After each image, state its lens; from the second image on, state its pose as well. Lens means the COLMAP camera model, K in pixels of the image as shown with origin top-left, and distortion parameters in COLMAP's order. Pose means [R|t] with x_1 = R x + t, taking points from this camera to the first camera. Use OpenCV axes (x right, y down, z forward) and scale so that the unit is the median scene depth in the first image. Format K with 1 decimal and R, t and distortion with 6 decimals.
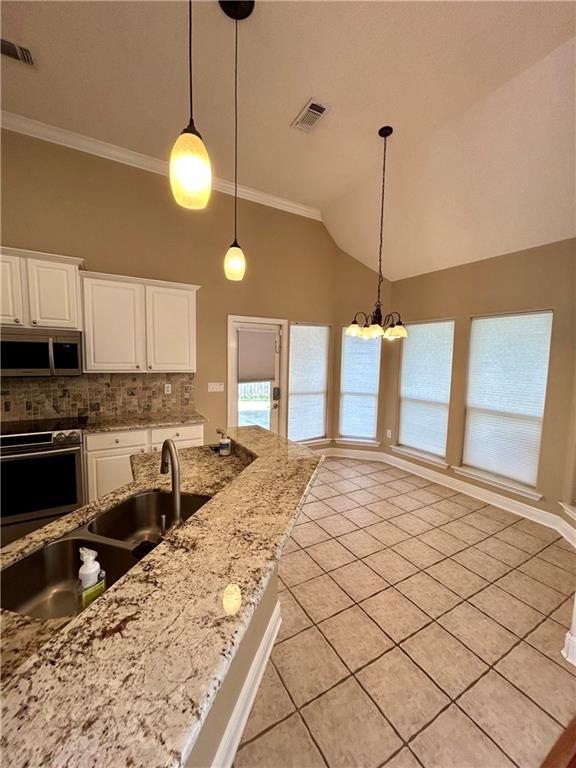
lens RADIAL K [[306.9, 0, 285.6], [0, 306.9, 384.5], [0, 0, 1]] dist [-0.001527, 0.000108]
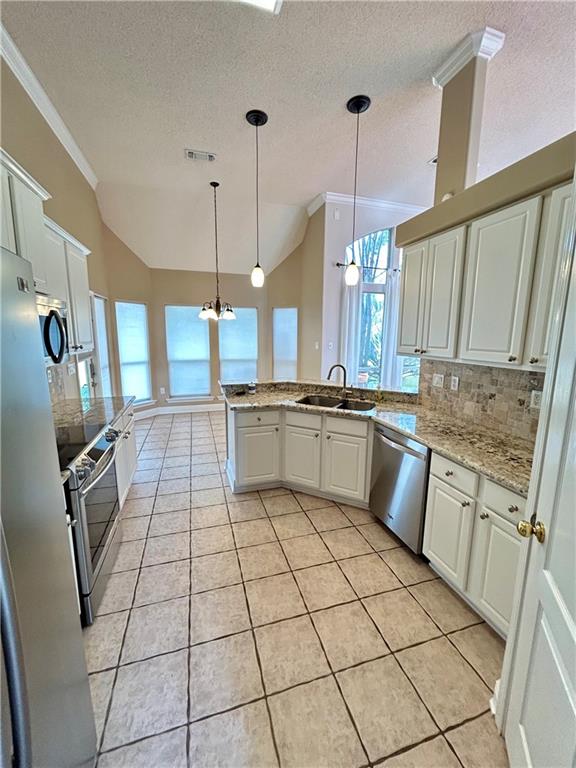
lens RADIAL K [[306.9, 0, 288.9], [0, 306.9, 383.2], [0, 0, 1]] dist [-0.001527, 0.000108]
pose [[0.221275, -0.174084, 0.959548, -0.787127], [0.086368, 0.983570, 0.158526, -0.028616], [-0.971379, 0.047796, 0.232675, 0.193930]]
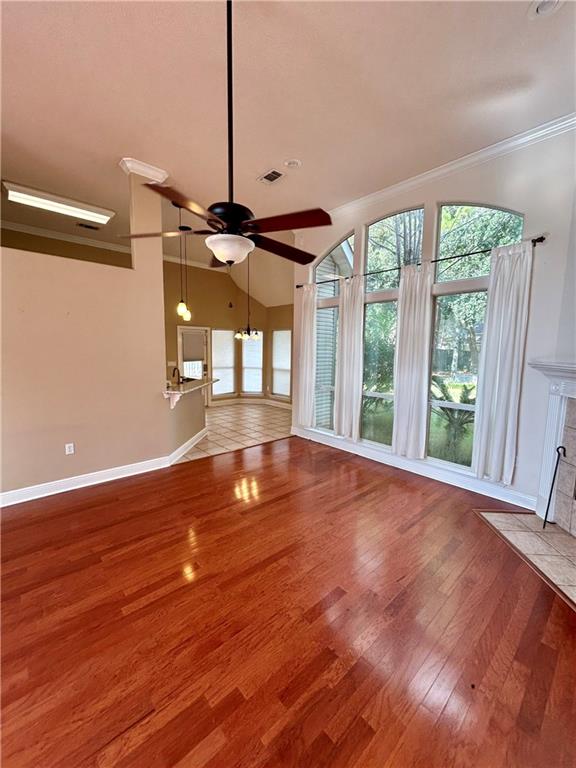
lens RADIAL K [[306.9, 0, 288.6], [0, 306.9, 386.5], [0, 0, 1]] dist [-0.001527, 0.000108]
pose [[0.978454, -0.029736, 0.204313, 0.078109], [0.024042, 0.999252, 0.030295, 0.095805], [-0.205061, -0.024730, 0.978437, -0.880527]]
